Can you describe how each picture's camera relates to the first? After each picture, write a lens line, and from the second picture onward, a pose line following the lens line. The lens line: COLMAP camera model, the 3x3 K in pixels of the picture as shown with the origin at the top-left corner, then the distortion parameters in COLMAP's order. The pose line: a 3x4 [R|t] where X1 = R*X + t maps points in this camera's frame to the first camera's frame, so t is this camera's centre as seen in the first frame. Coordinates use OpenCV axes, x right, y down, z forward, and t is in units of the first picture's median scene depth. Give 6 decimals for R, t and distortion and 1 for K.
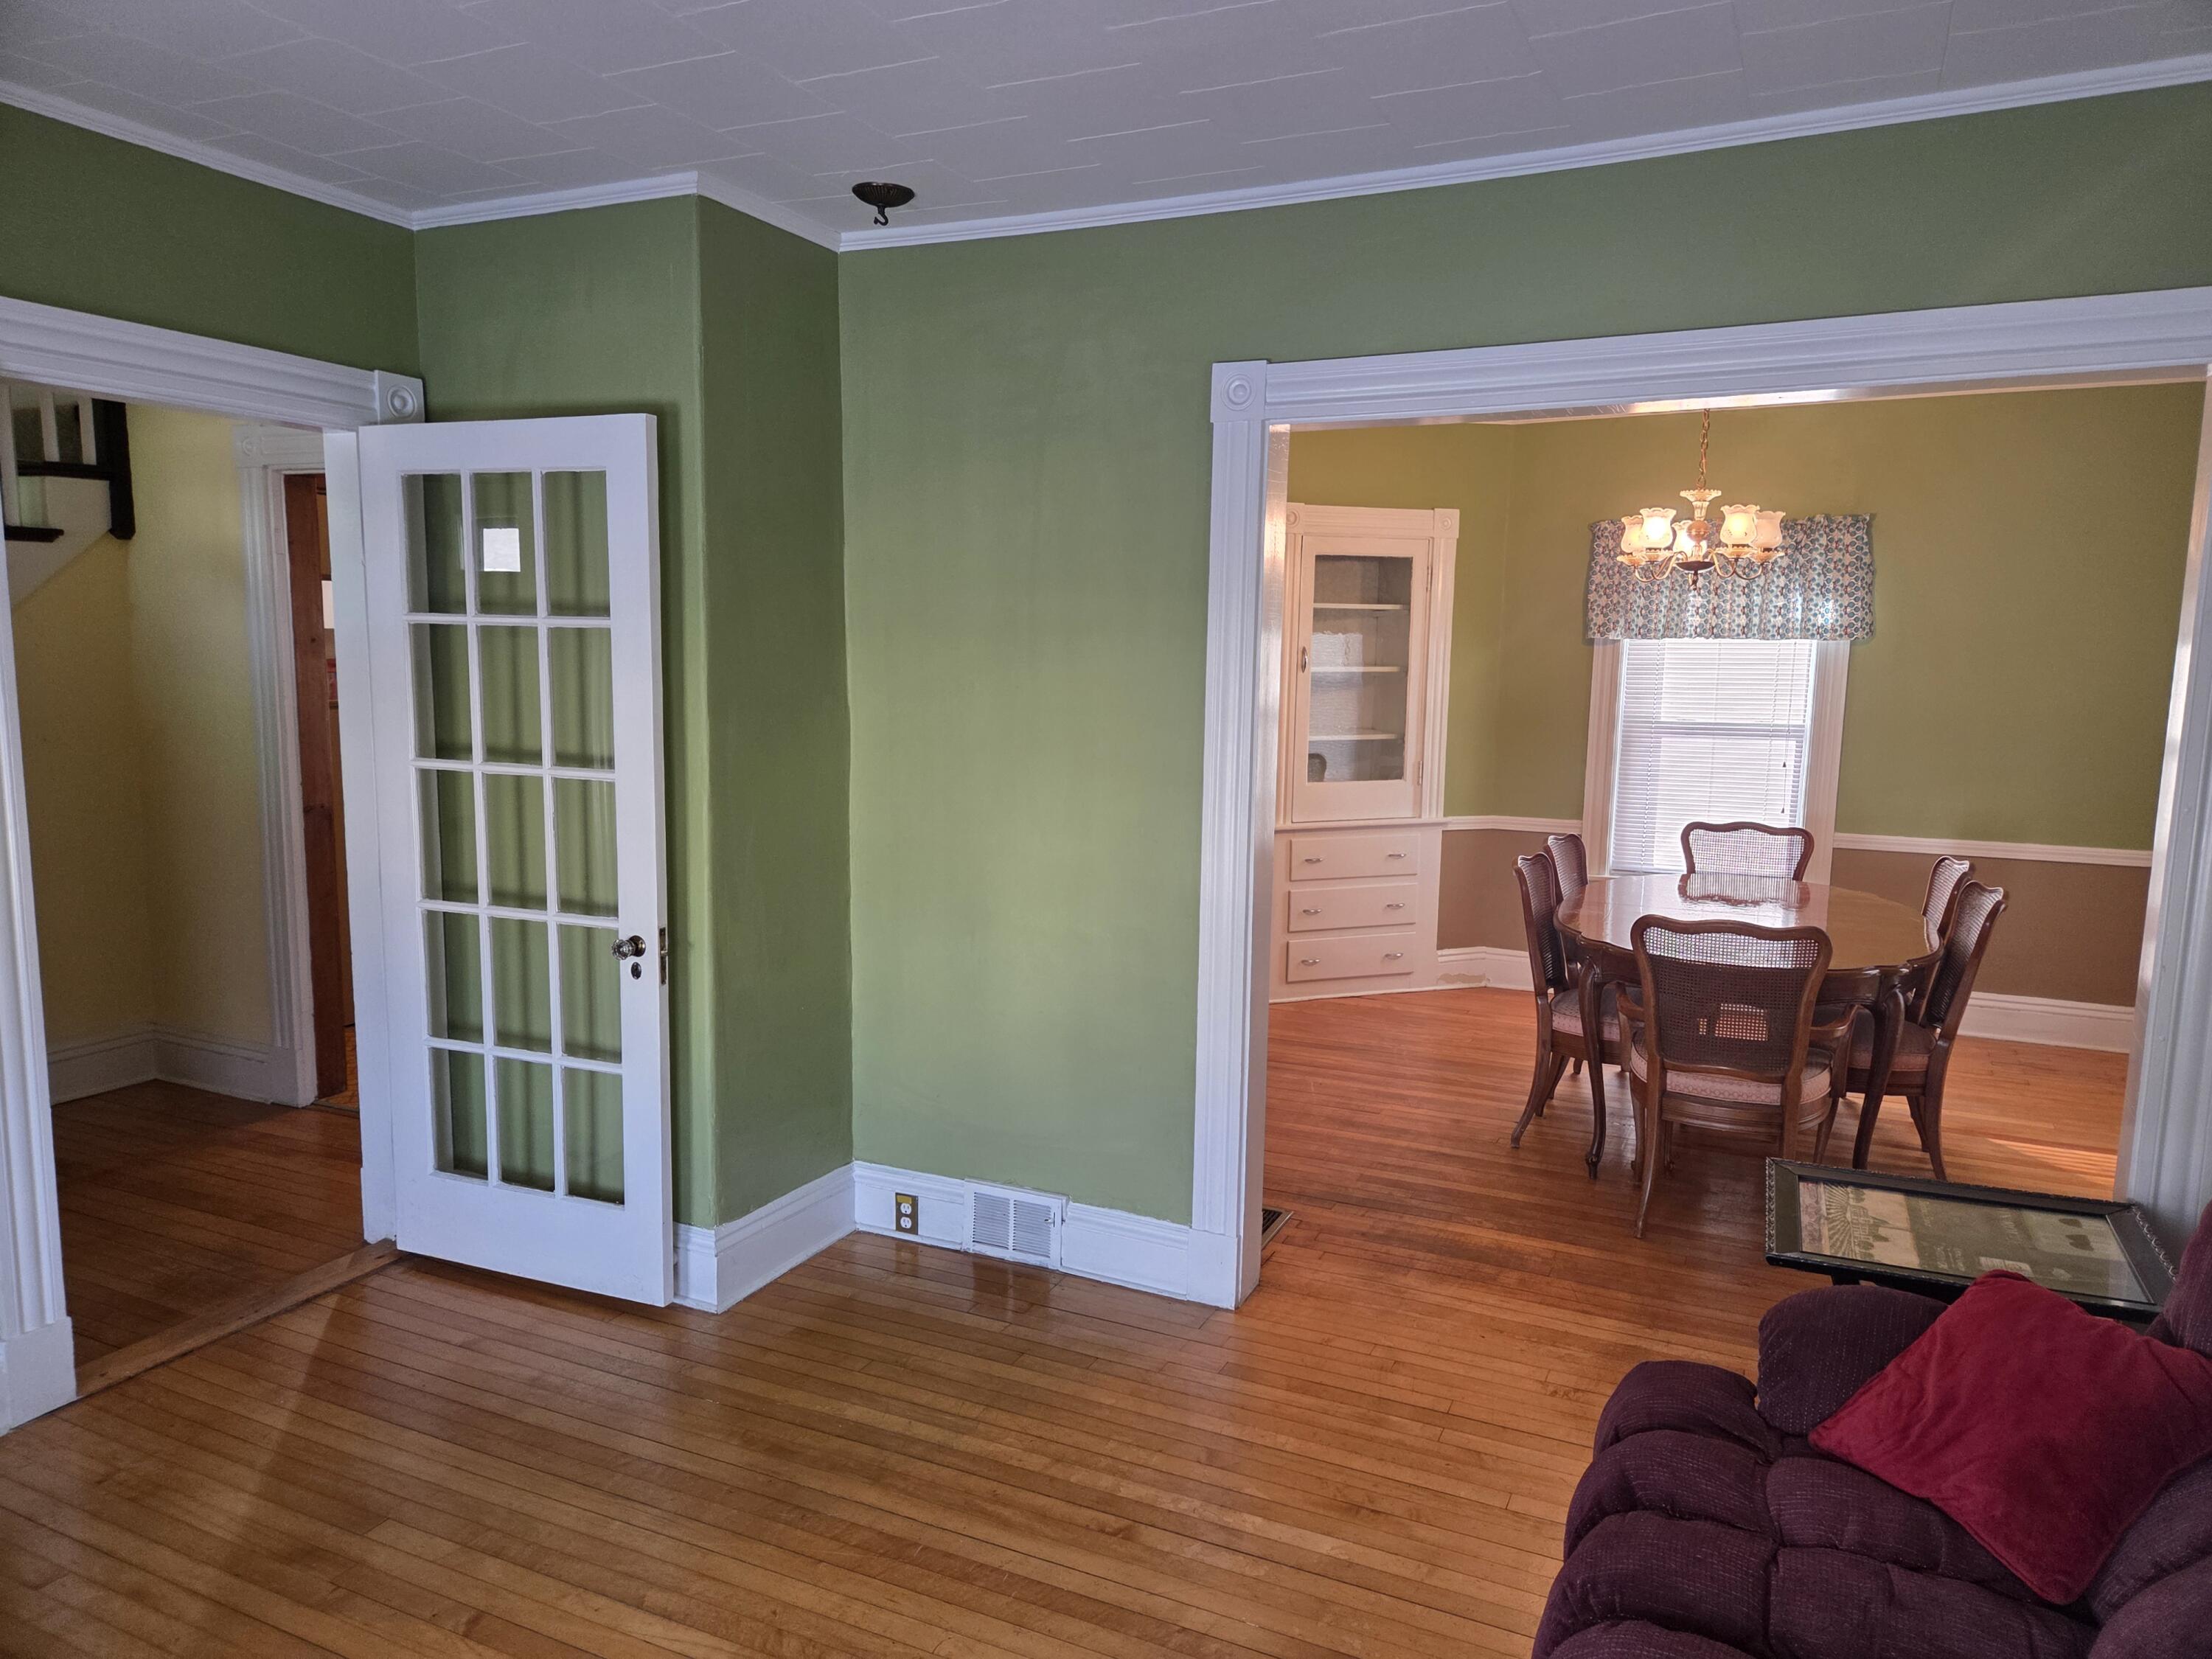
lens RADIAL K [[1482.9, 0, 1111.4], [0, 1482.9, 829.0], [0, 0, 1]] dist [0.076532, -0.067746]
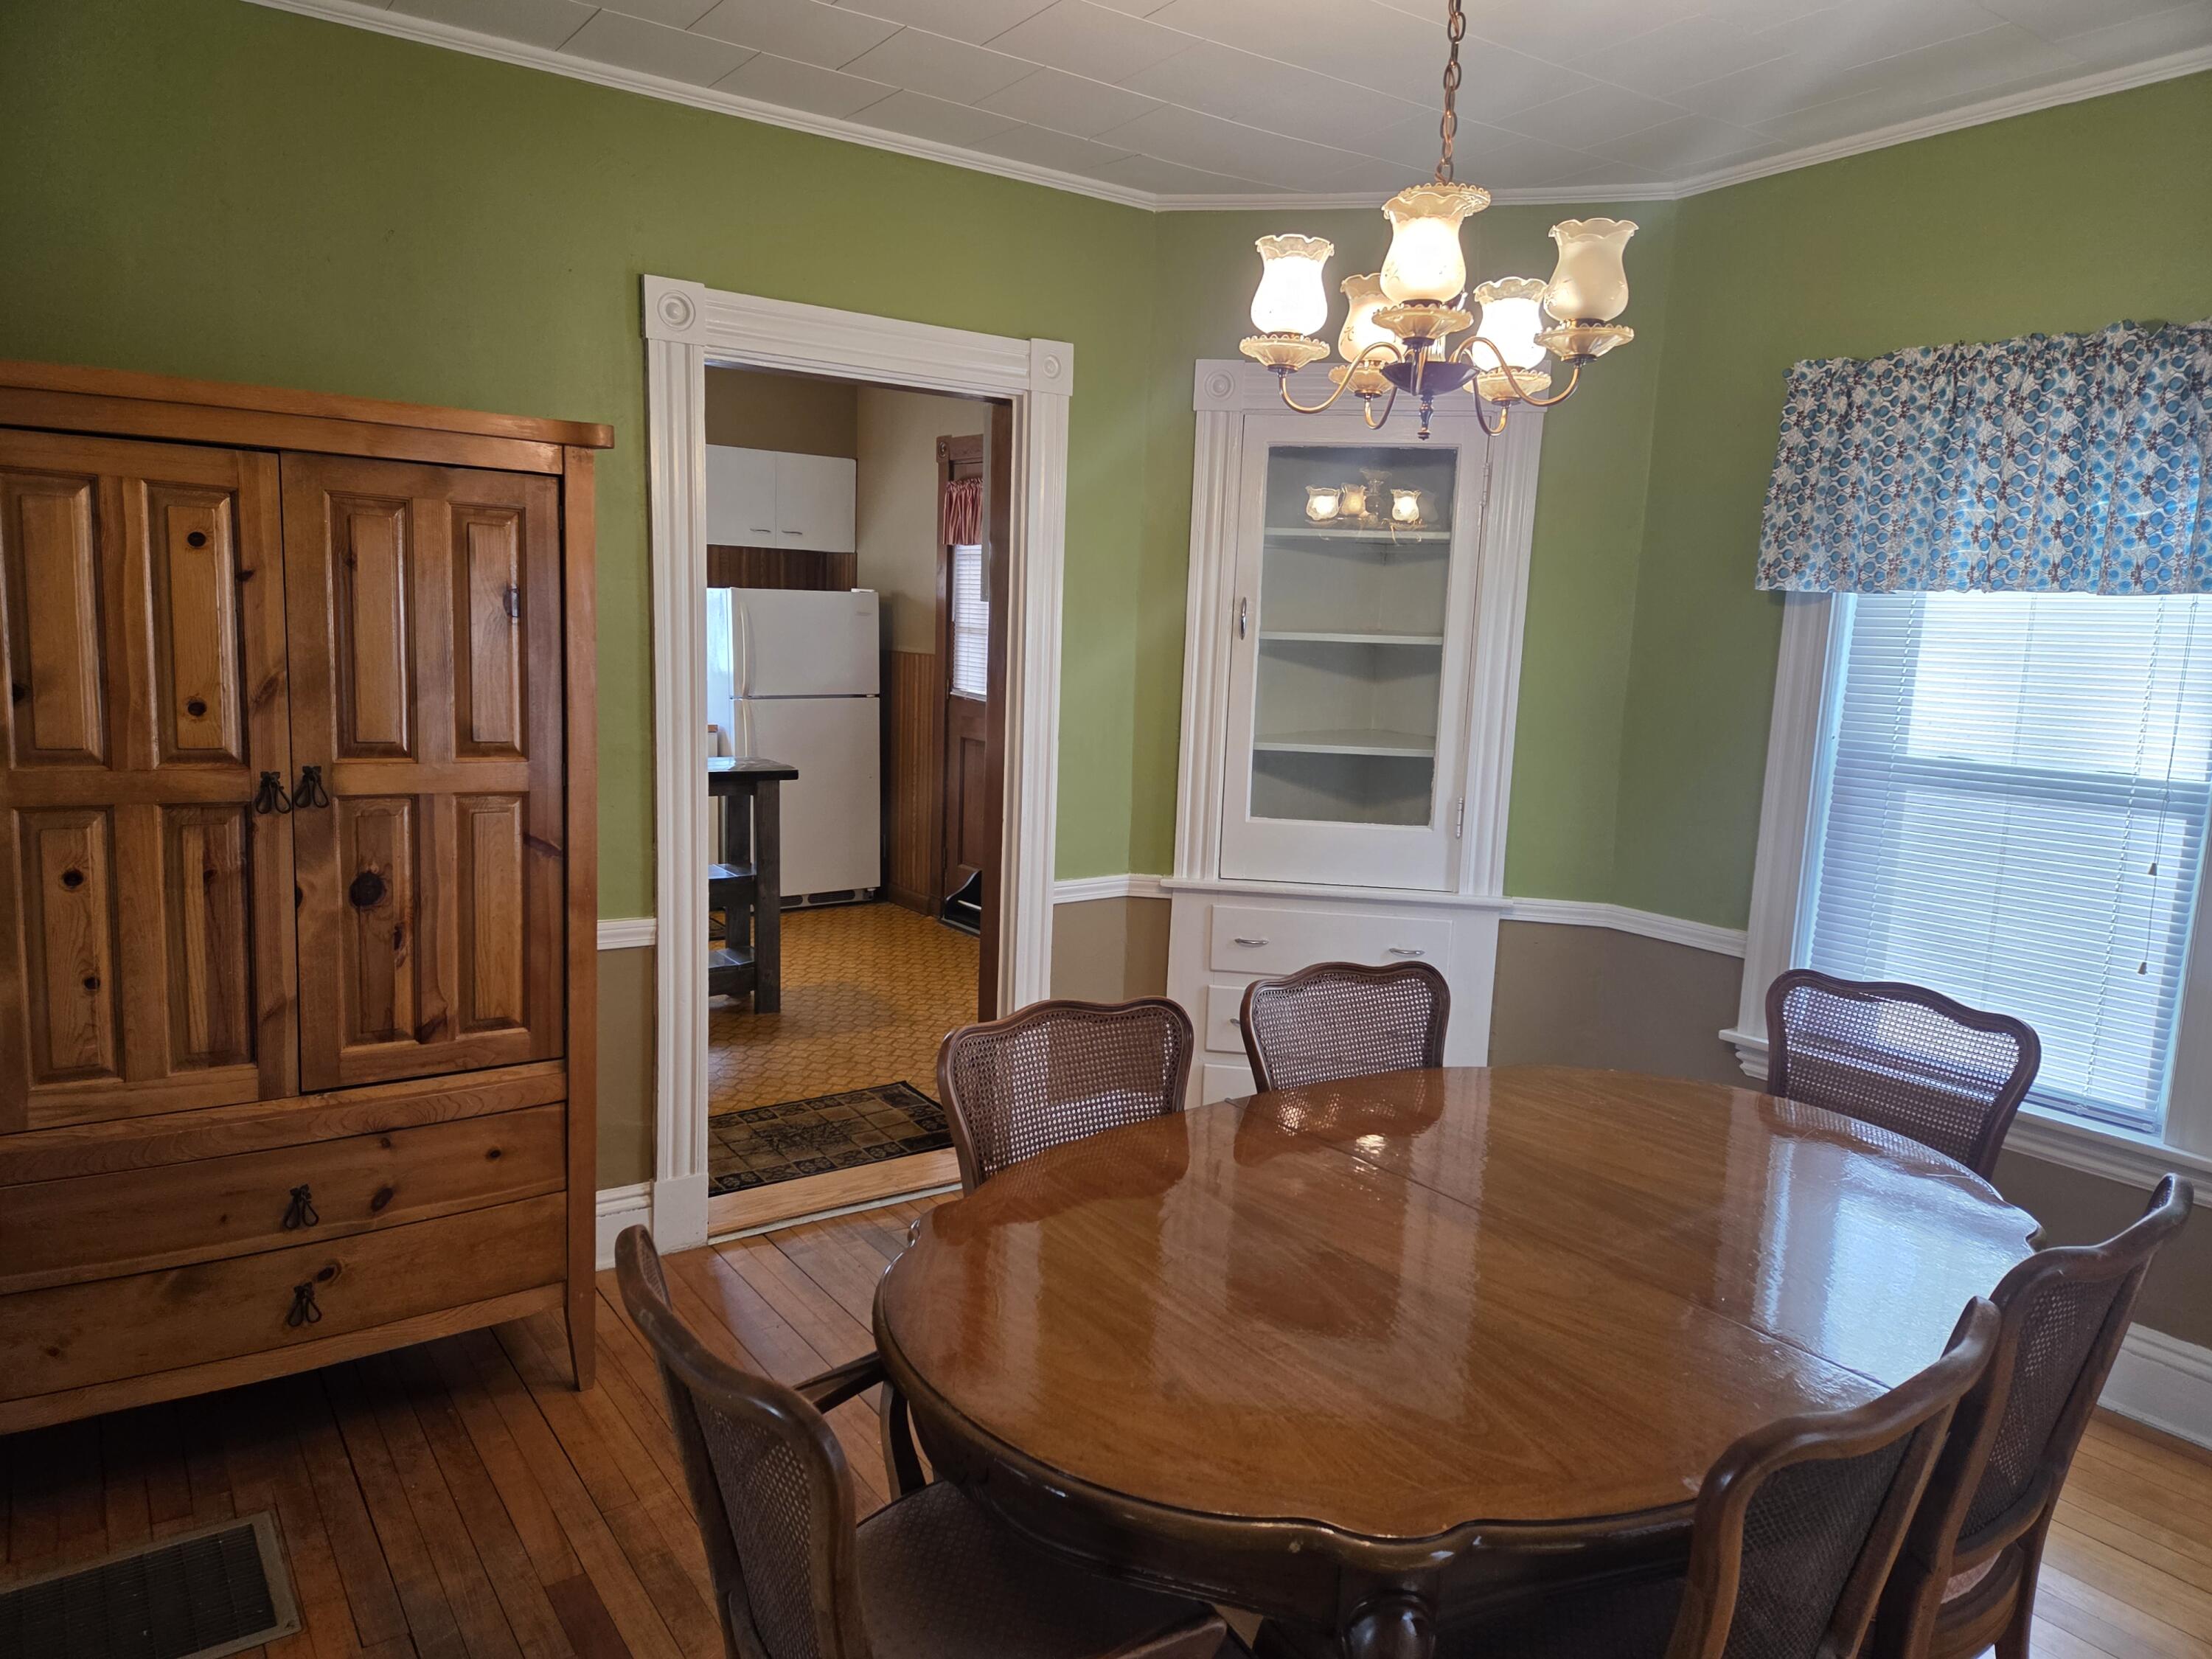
lens RADIAL K [[1482.9, 0, 1105.4], [0, 1482.9, 824.9], [0, 0, 1]] dist [0.076532, -0.067746]
pose [[0.863164, 0.090730, -0.496706, 0.406375], [-0.090483, 0.995594, 0.024619, -0.039314], [0.496751, 0.023693, 0.867570, 0.448196]]
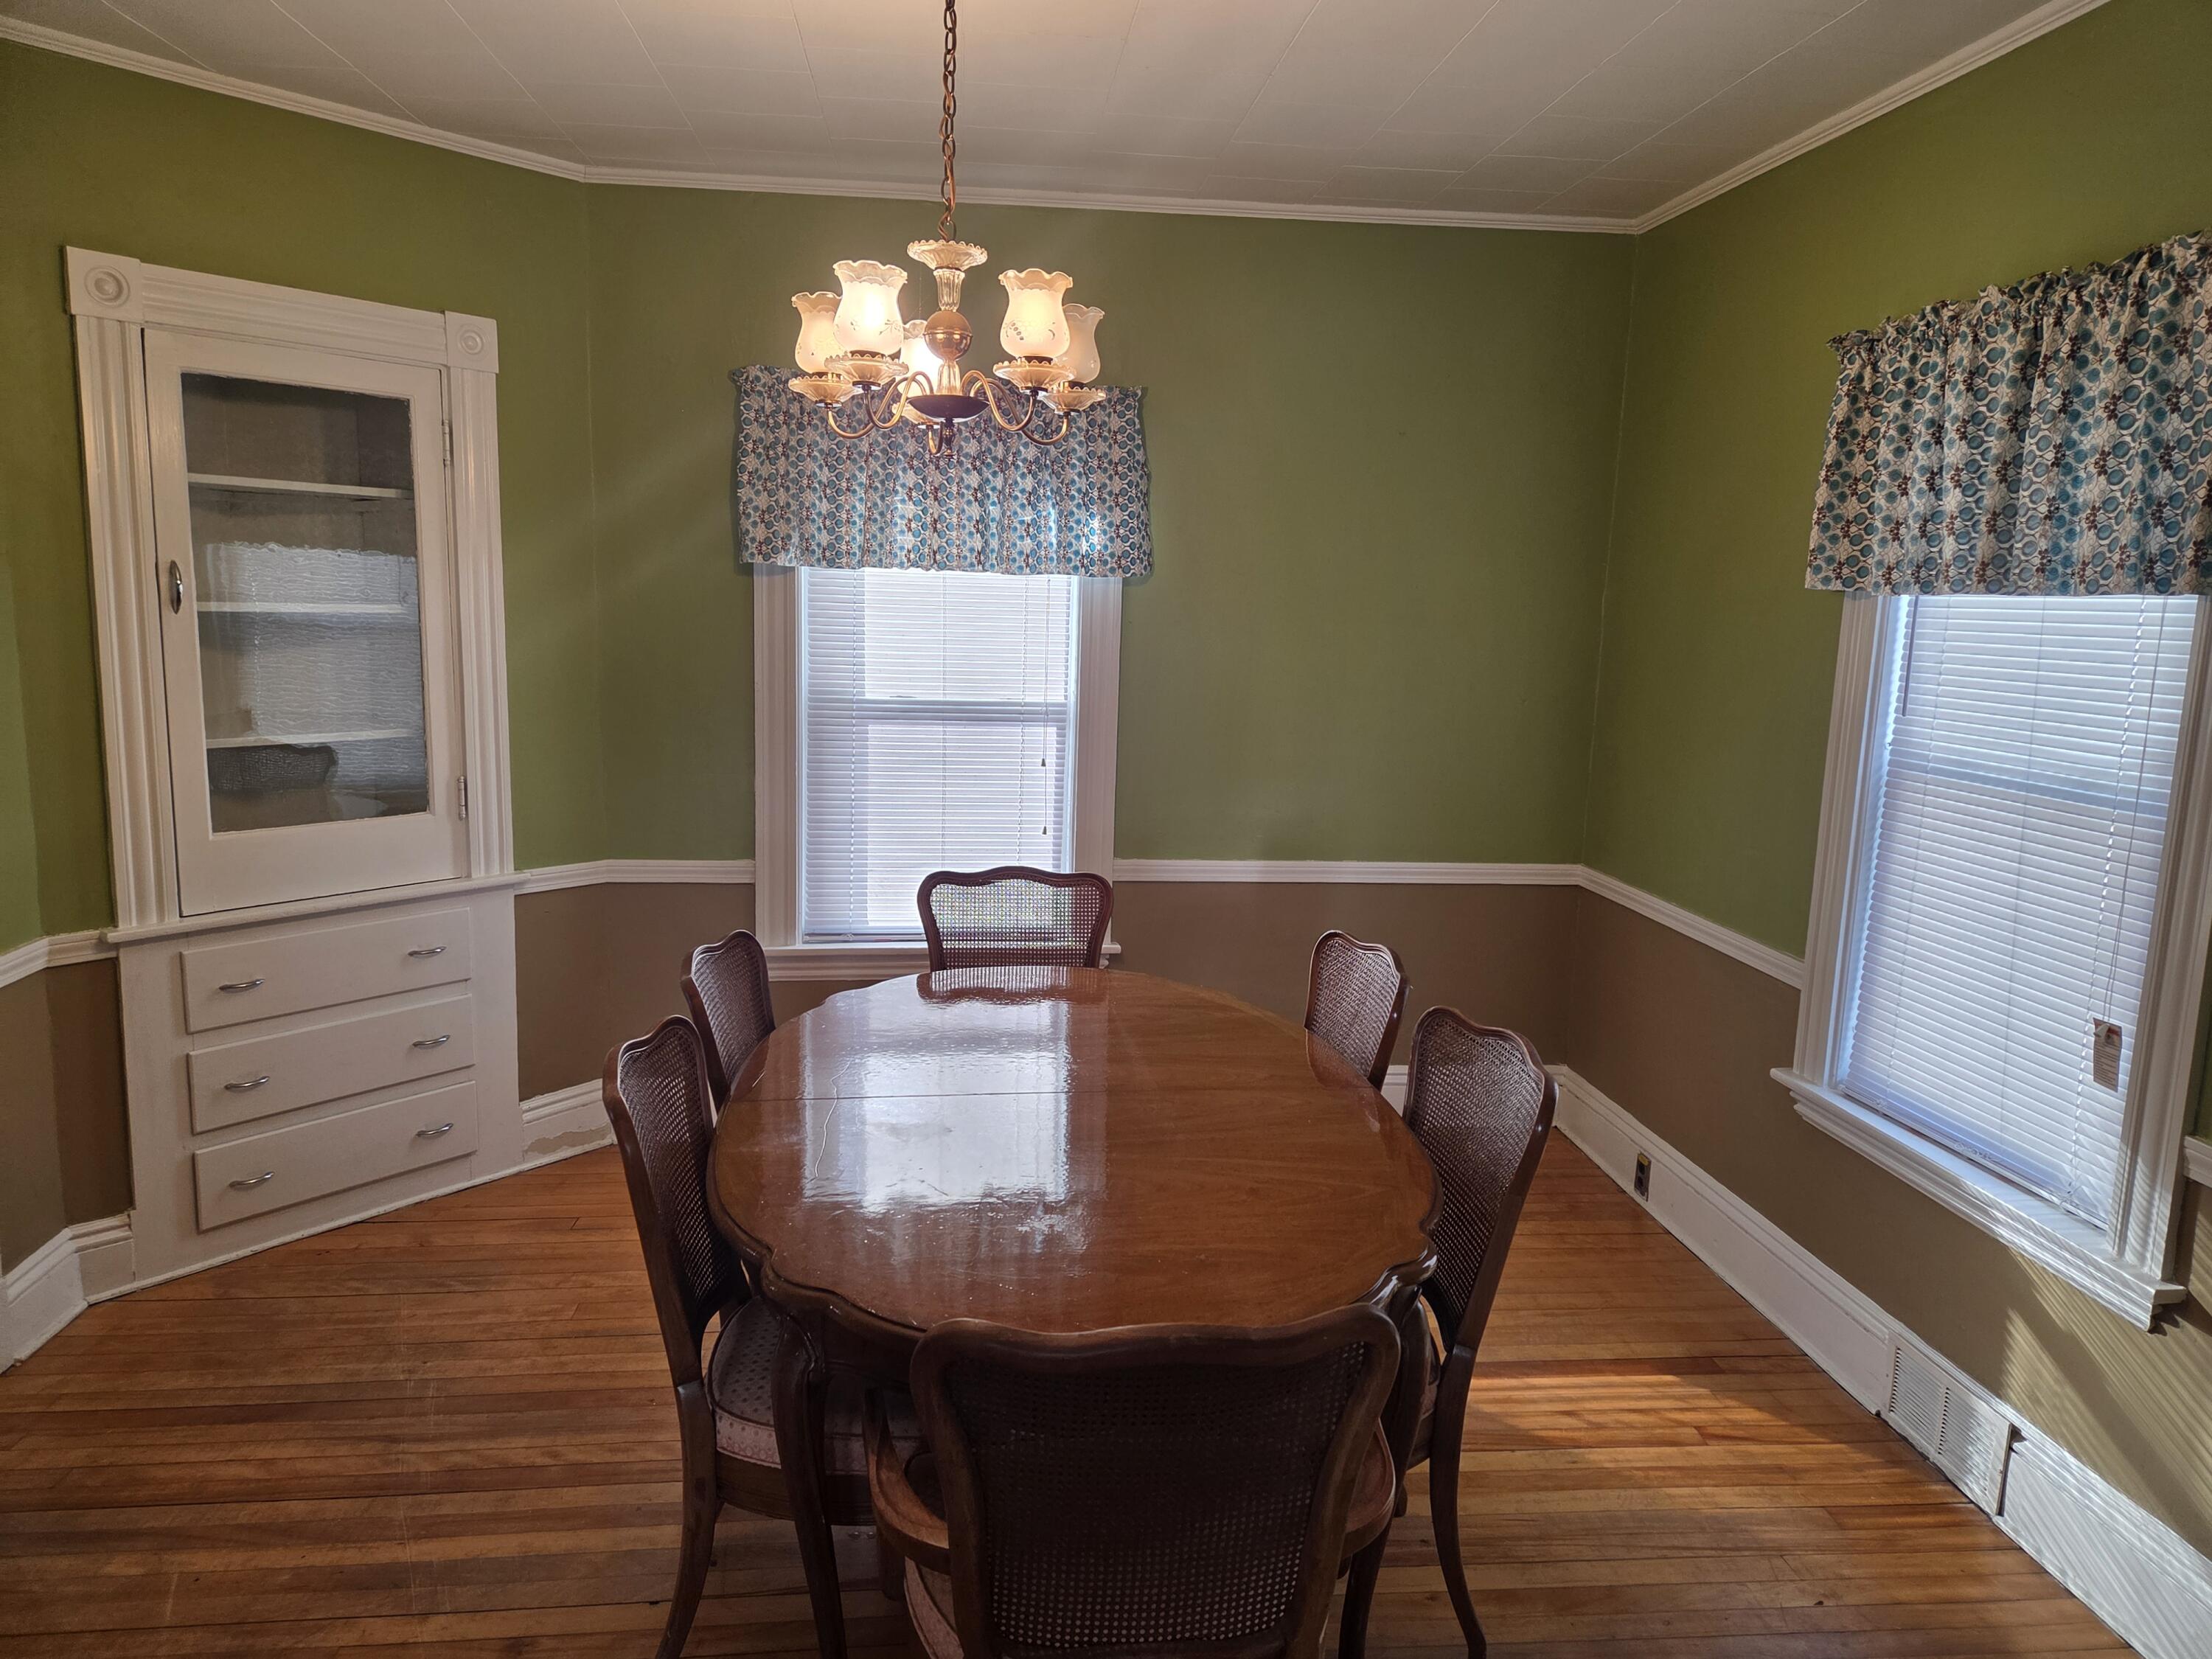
lens RADIAL K [[1482.9, 0, 1135.6], [0, 1482.9, 839.7], [0, 0, 1]] dist [0.076532, -0.067746]
pose [[0.847721, -0.073221, 0.525364, 0.133803], [0.048683, 0.996987, 0.060397, -0.047058], [-0.528203, -0.025624, 0.848731, 0.419155]]
